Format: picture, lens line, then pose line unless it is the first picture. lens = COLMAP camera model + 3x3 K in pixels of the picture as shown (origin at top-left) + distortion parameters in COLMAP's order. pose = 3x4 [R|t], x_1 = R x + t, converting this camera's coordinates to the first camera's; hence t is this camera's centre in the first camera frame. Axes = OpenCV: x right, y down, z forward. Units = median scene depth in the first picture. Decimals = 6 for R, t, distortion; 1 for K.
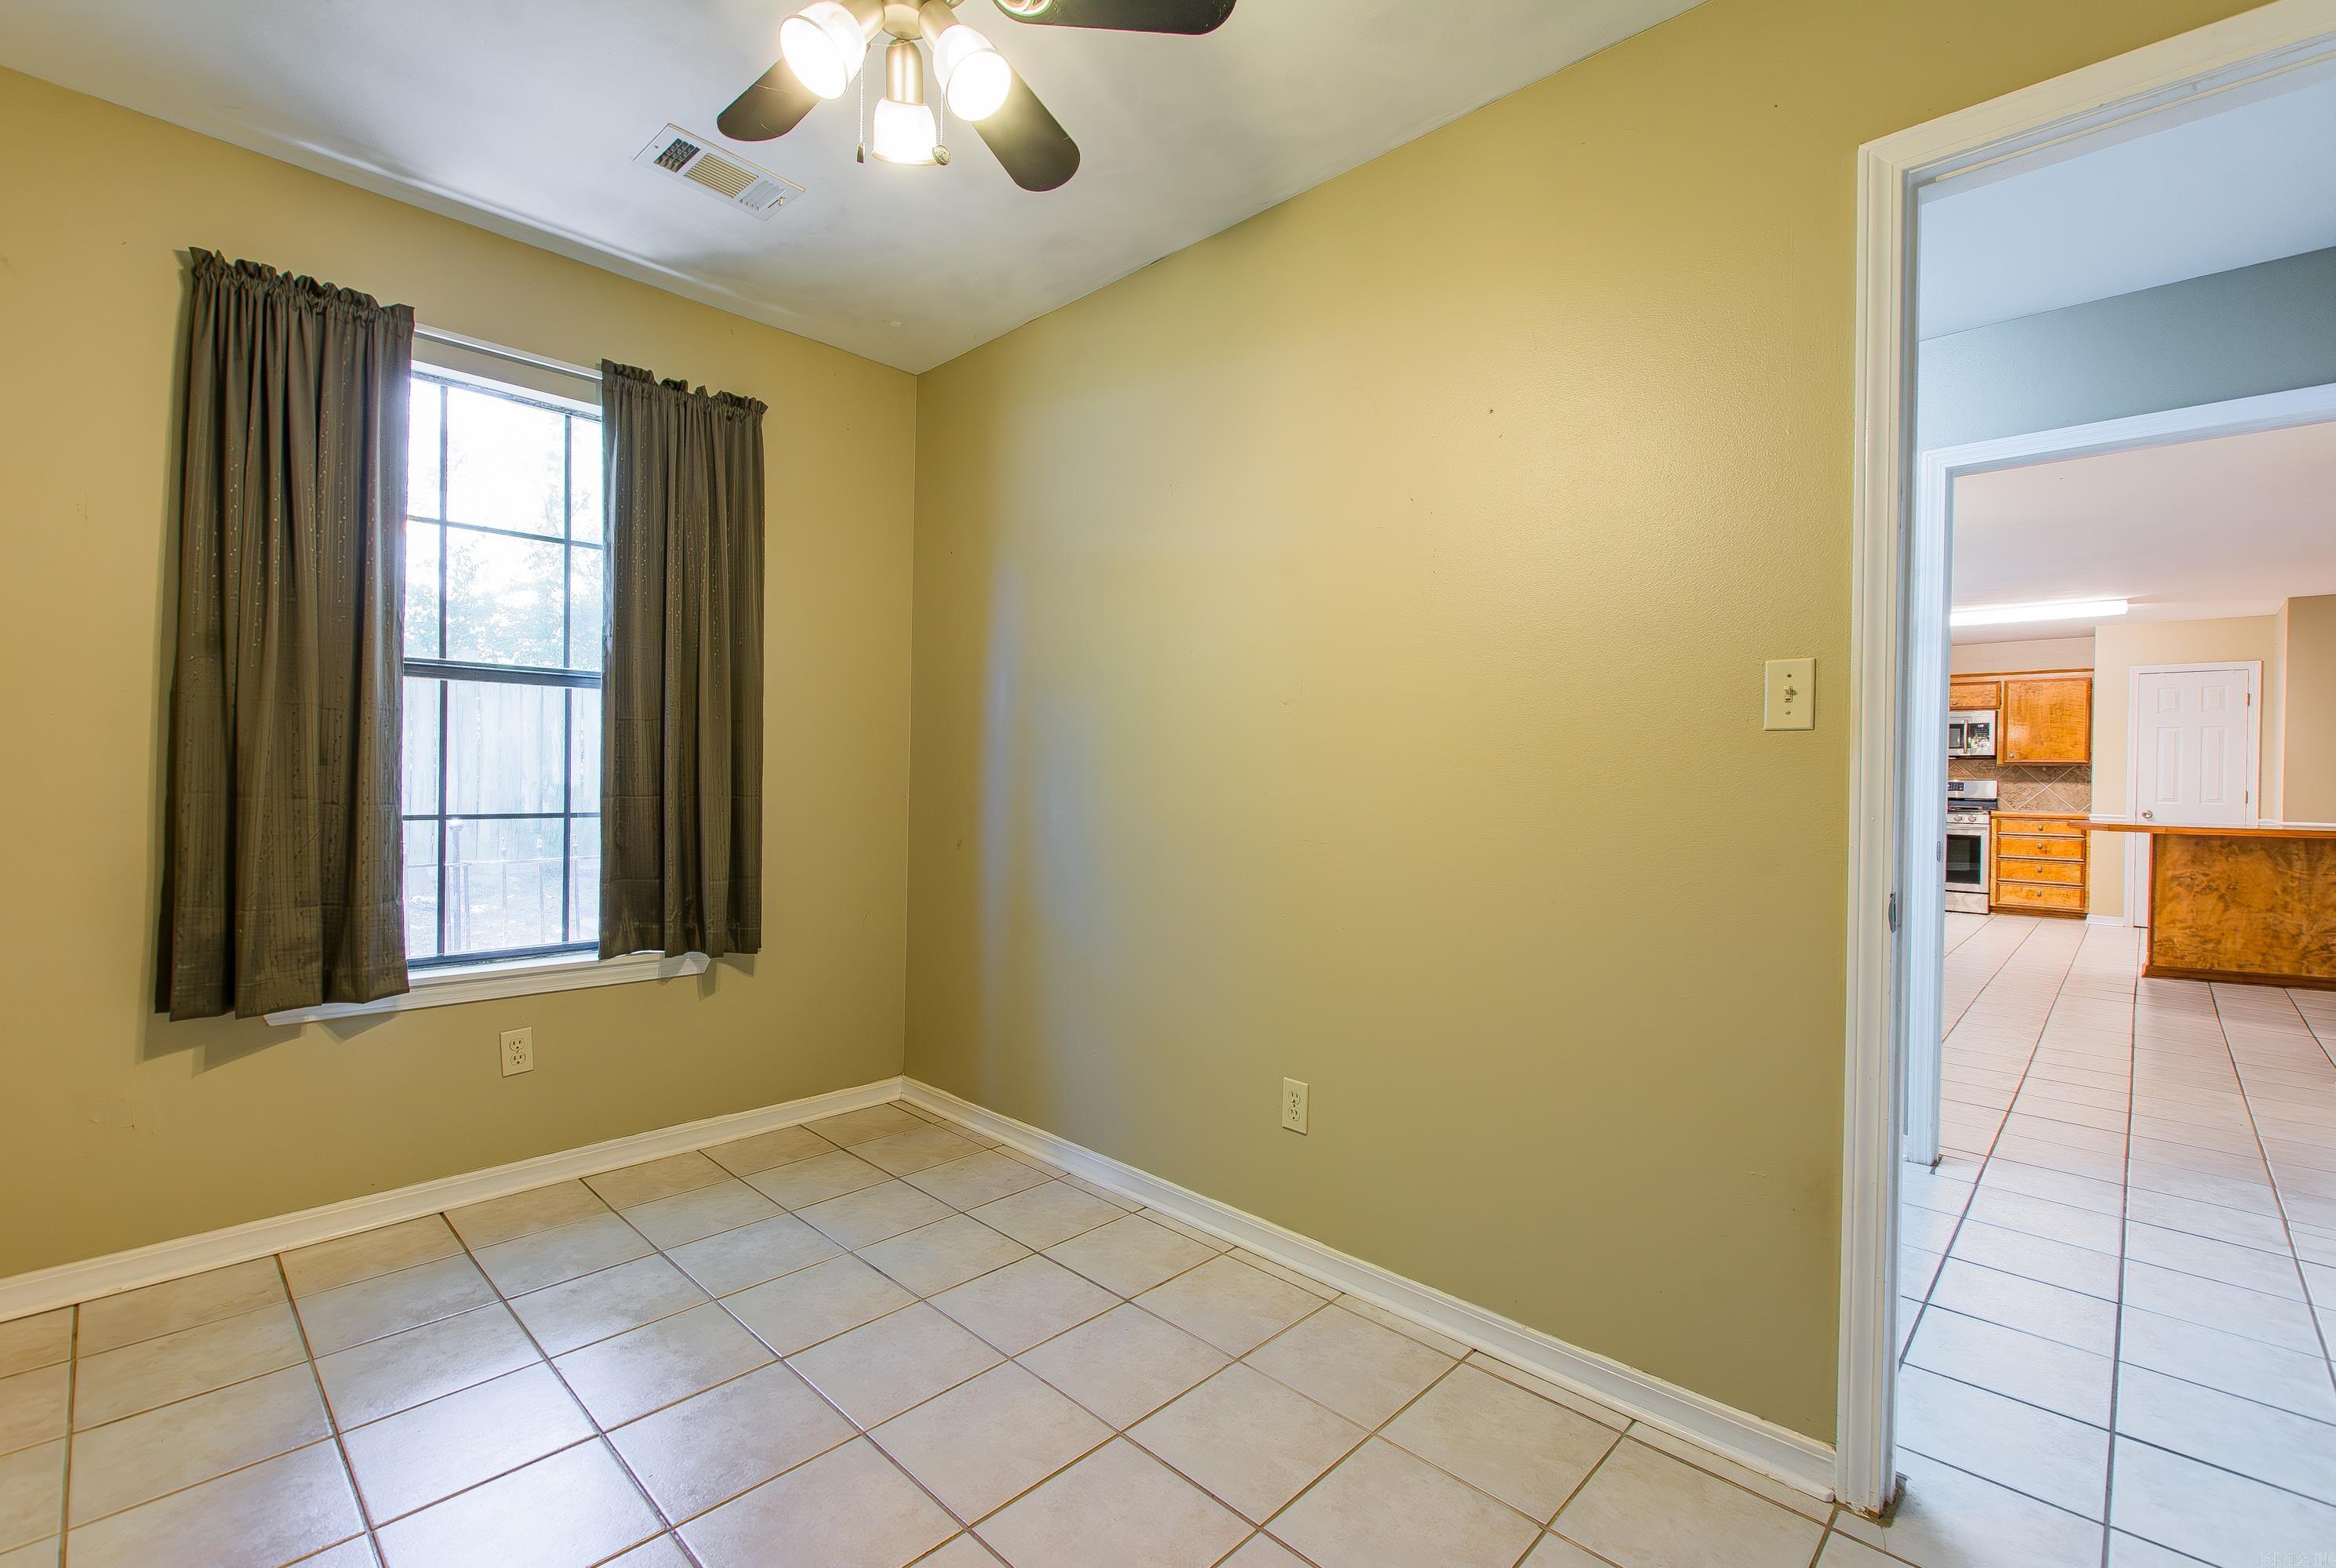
lens RADIAL K [[1021.0, 0, 1168.0], [0, 1021.0, 784.0], [0, 0, 1]] dist [-0.003872, -0.001224]
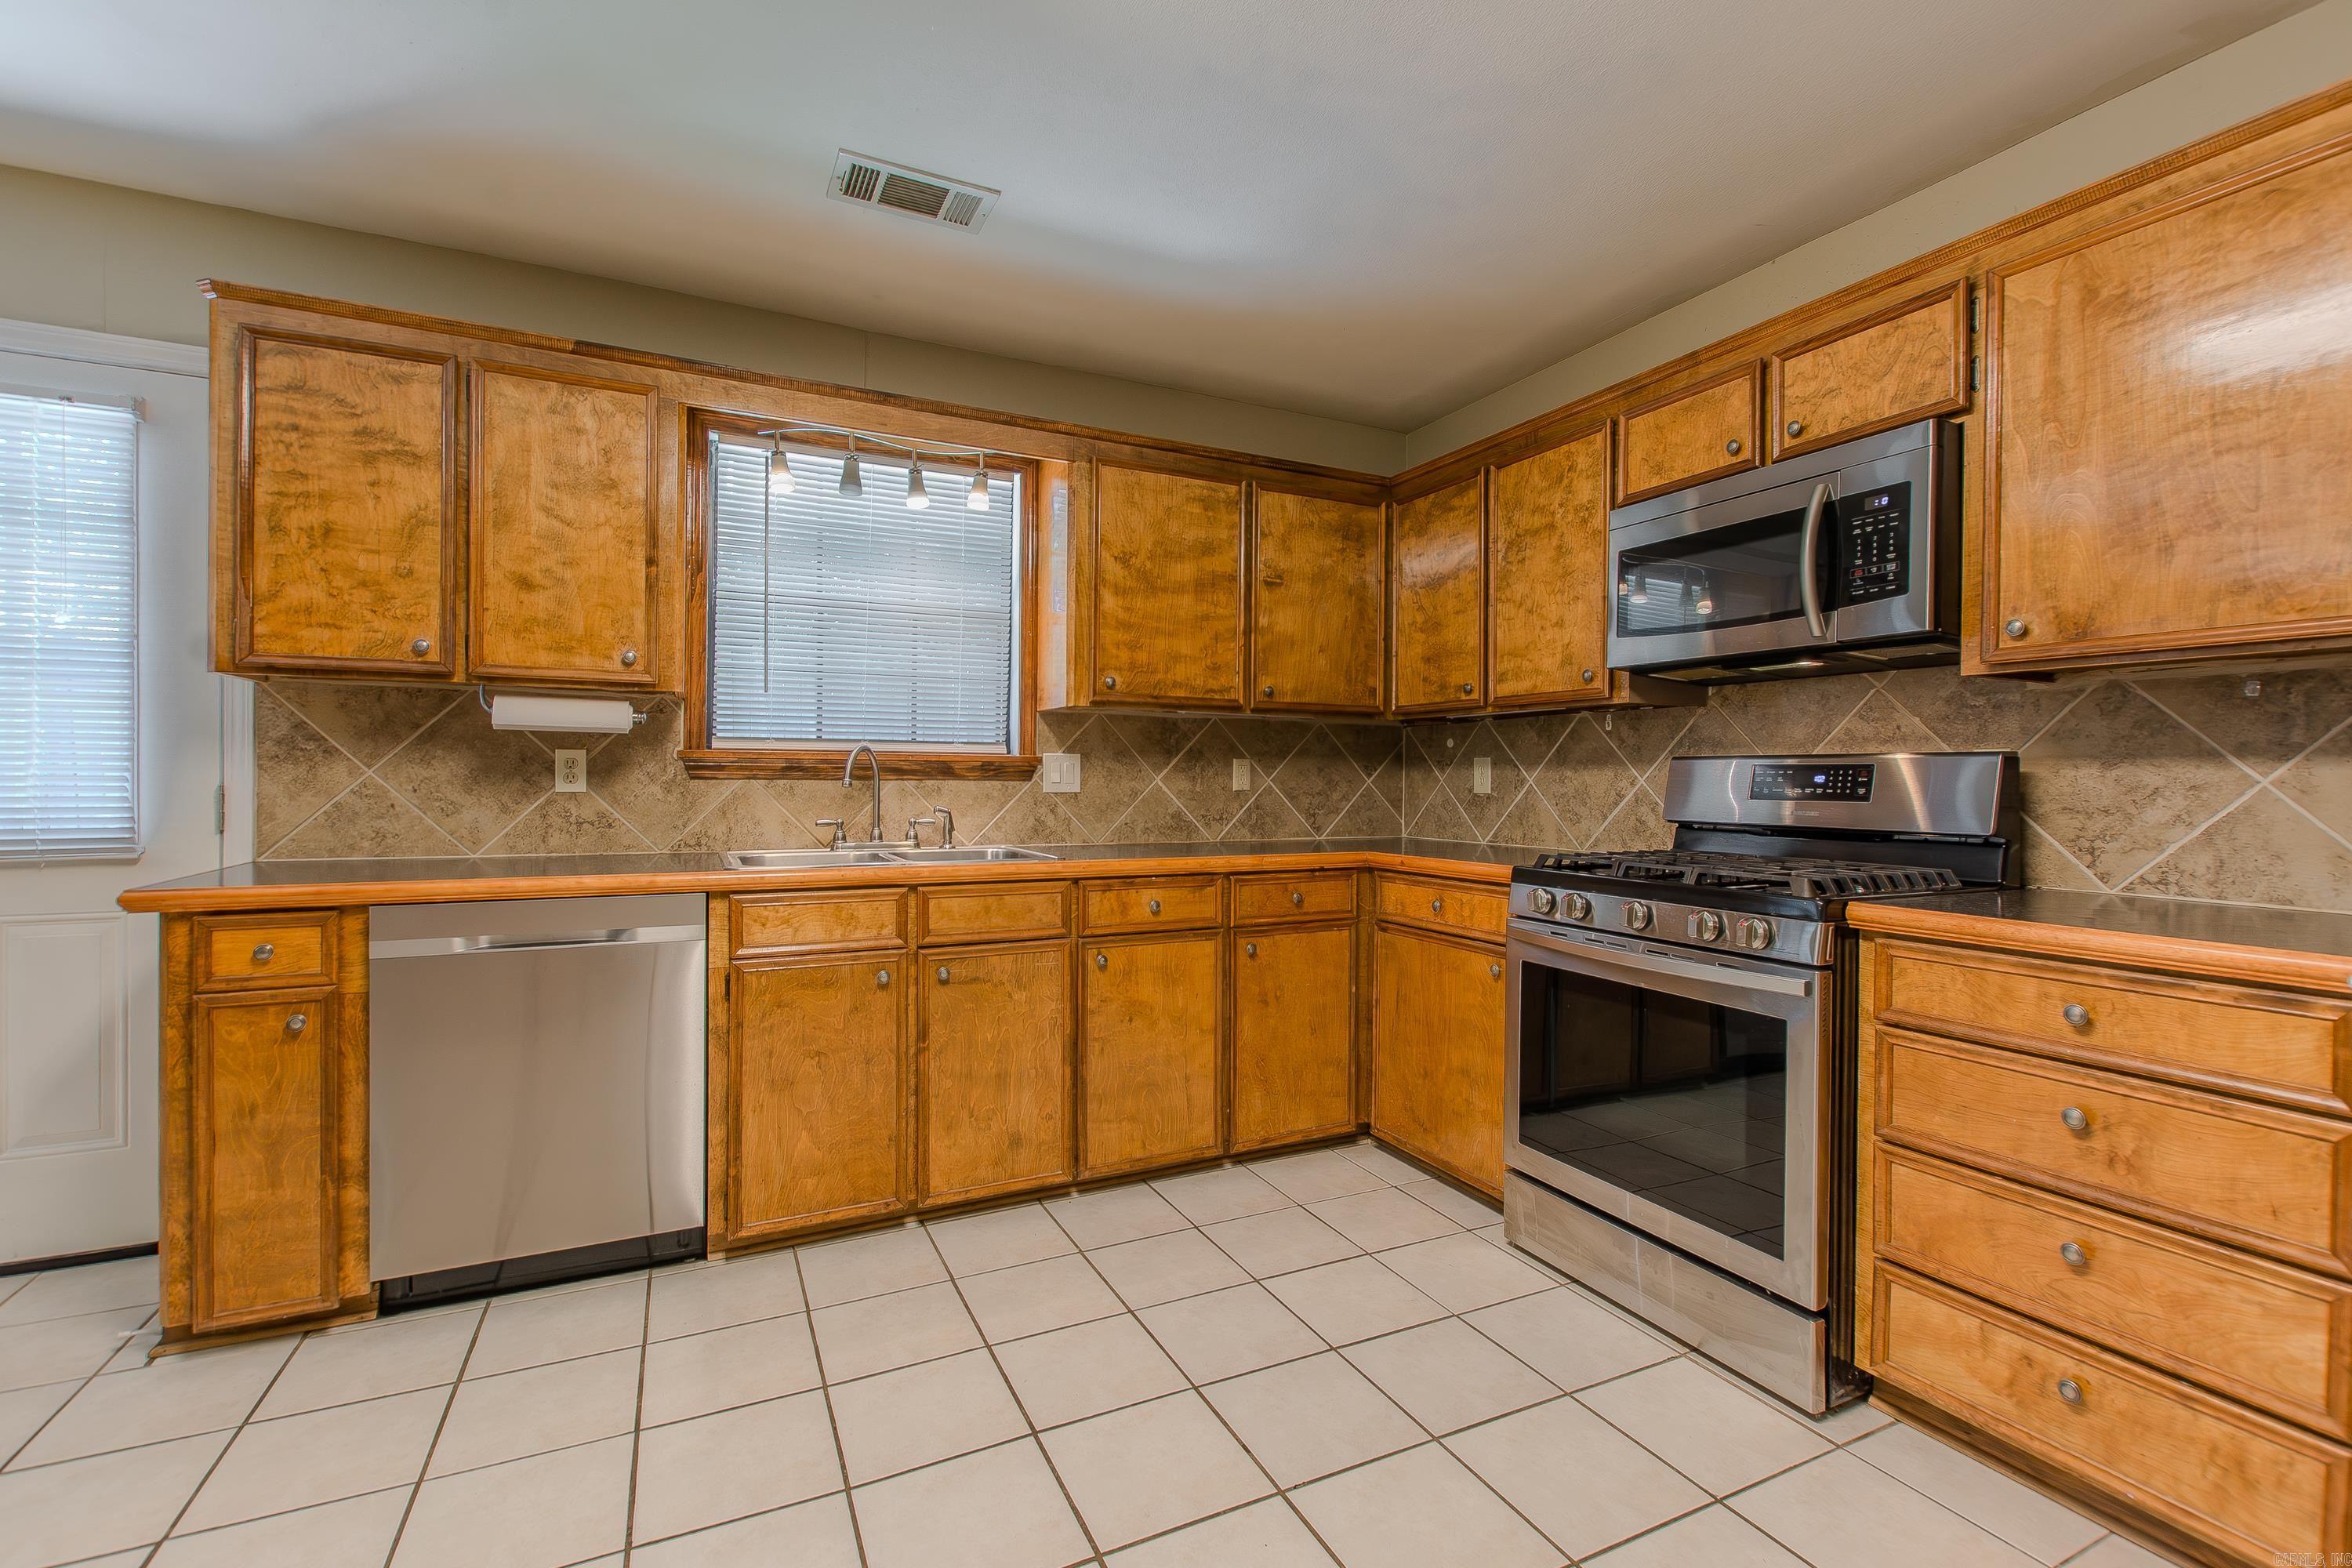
lens RADIAL K [[1027.4, 0, 1186.3], [0, 1027.4, 782.6], [0, 0, 1]] dist [0.009055, -0.004776]
pose [[0.939880, -0.004610, -0.341473, 0.780907], [0.002953, 0.999981, -0.005372, 0.003674], [0.341491, 0.004041, 0.939876, 0.788312]]
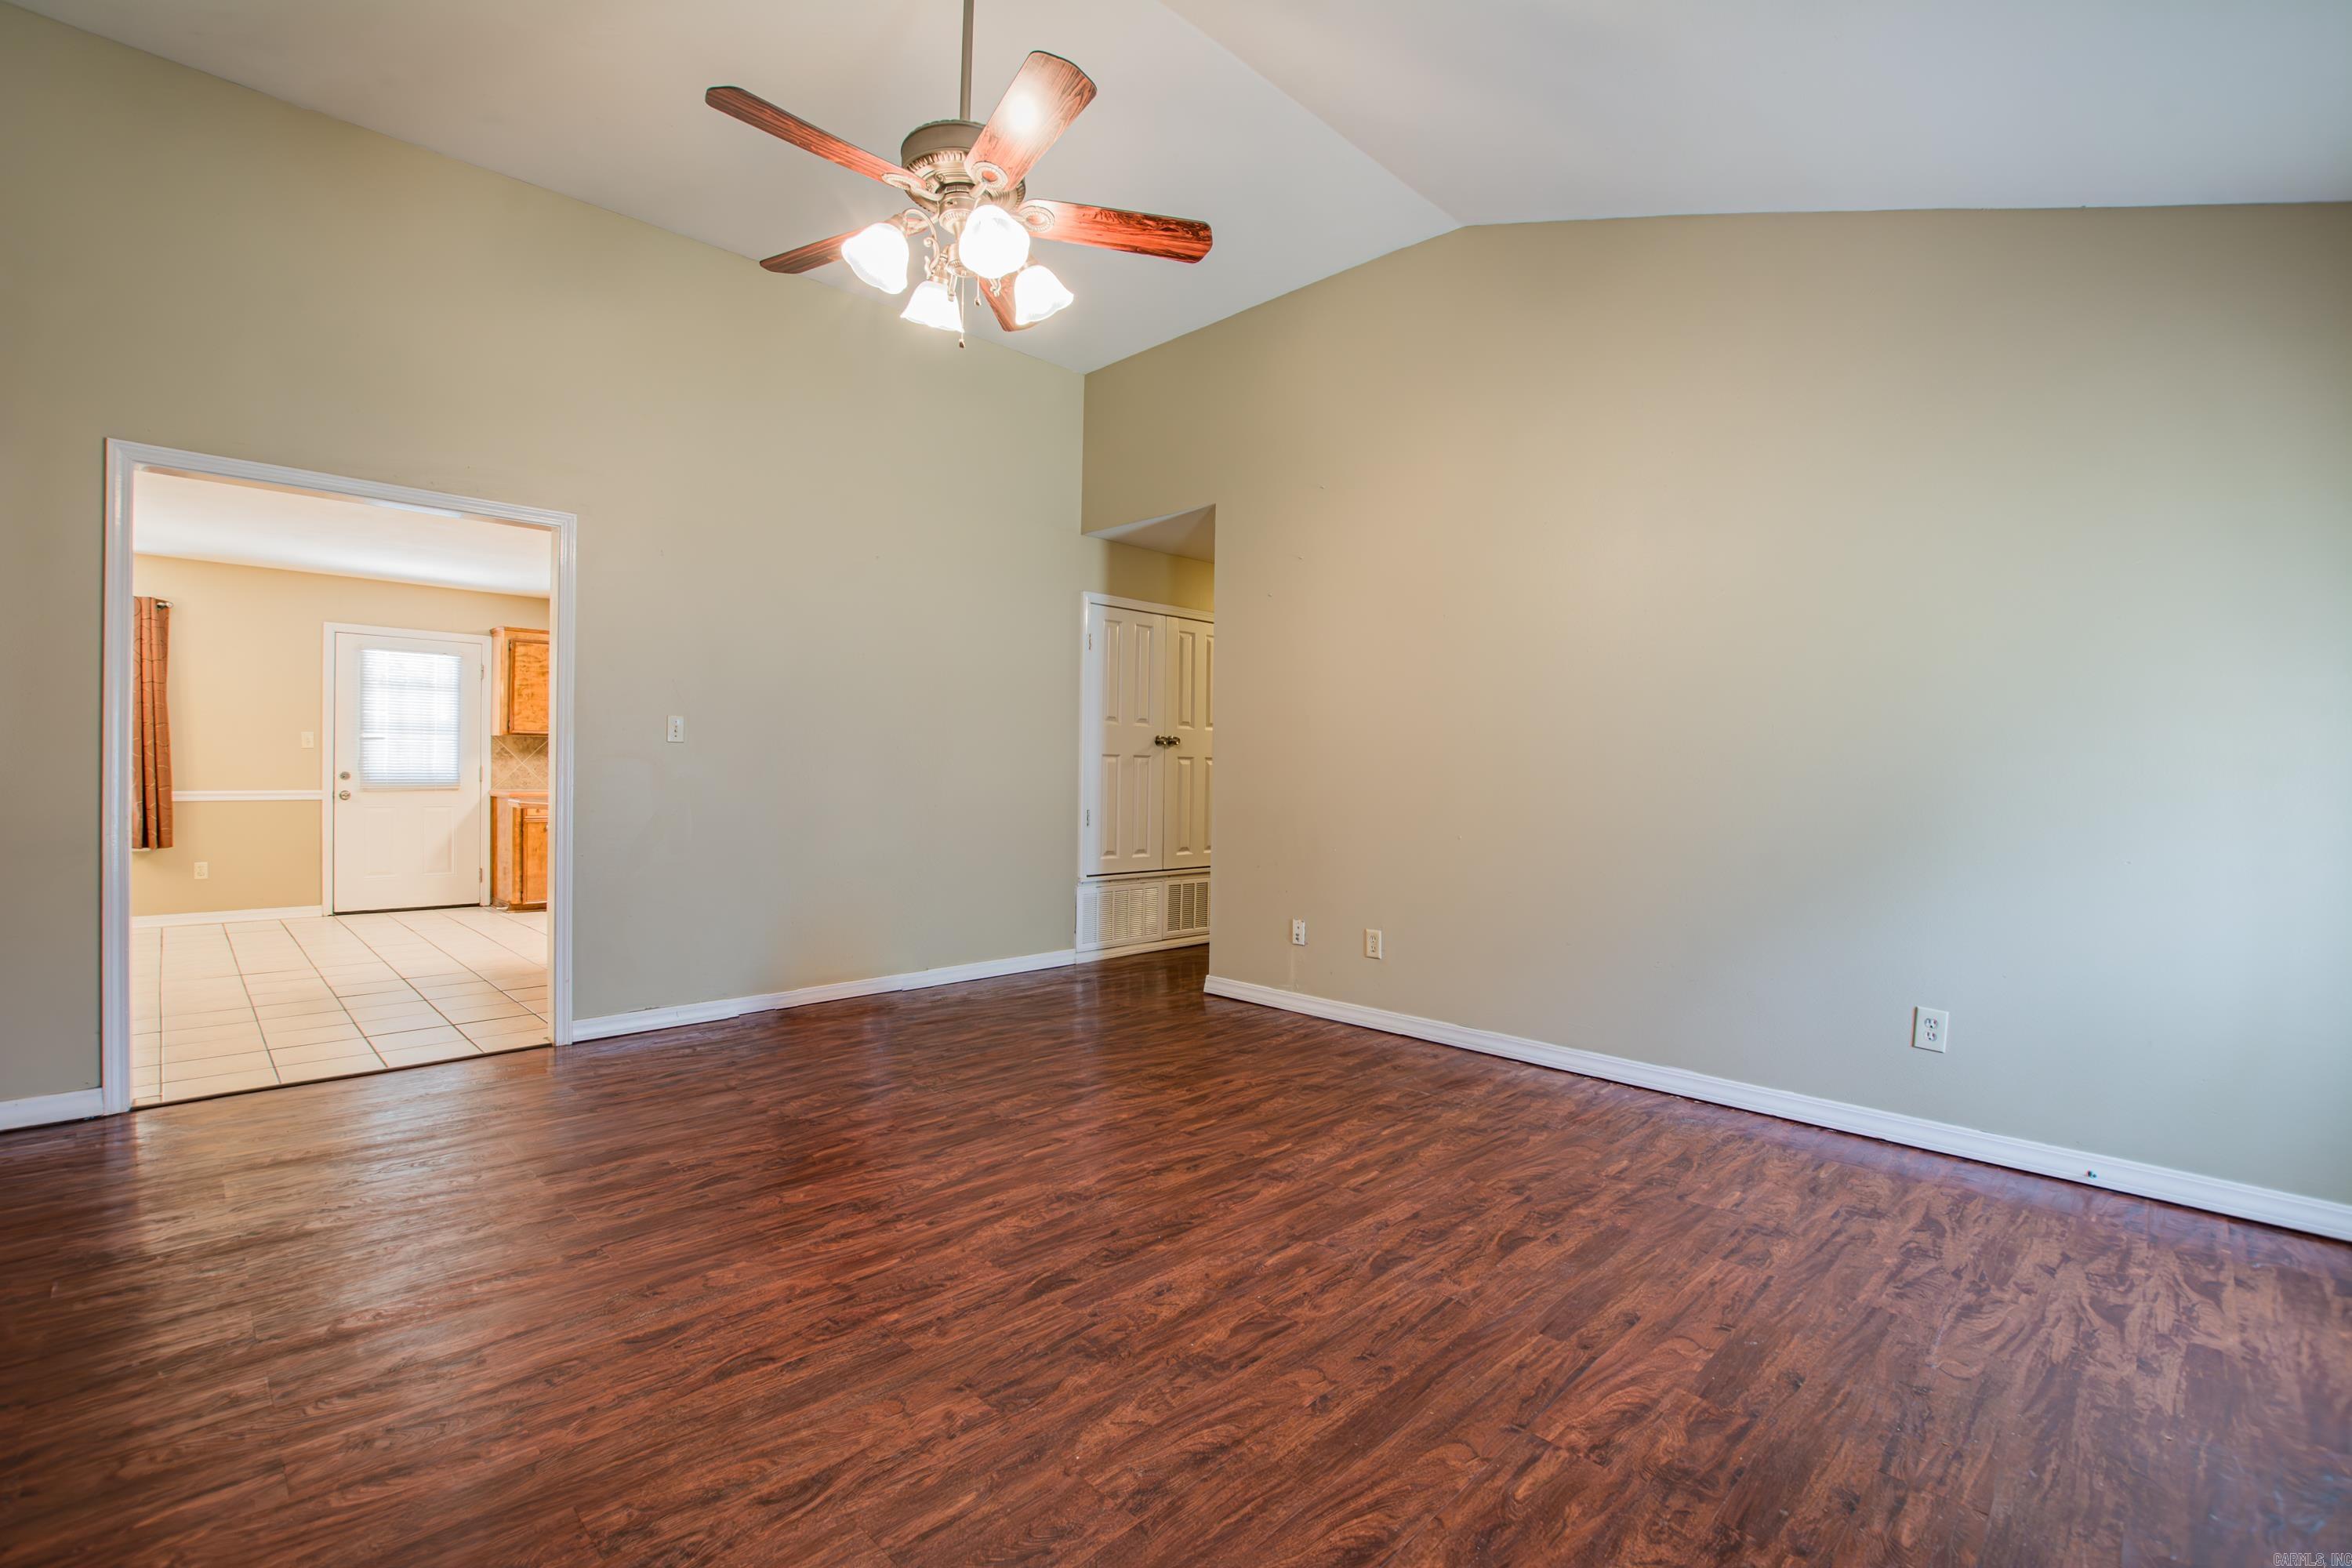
lens RADIAL K [[1042.4, 0, 1181.4], [0, 1042.4, 780.7], [0, 0, 1]] dist [-0.023786, -0.000275]
pose [[0.999844, -0.003209, -0.017384, 1.086405], [0.003170, 0.999992, -0.002286, 0.018824], [0.017391, 0.002230, 0.999846, 0.040652]]
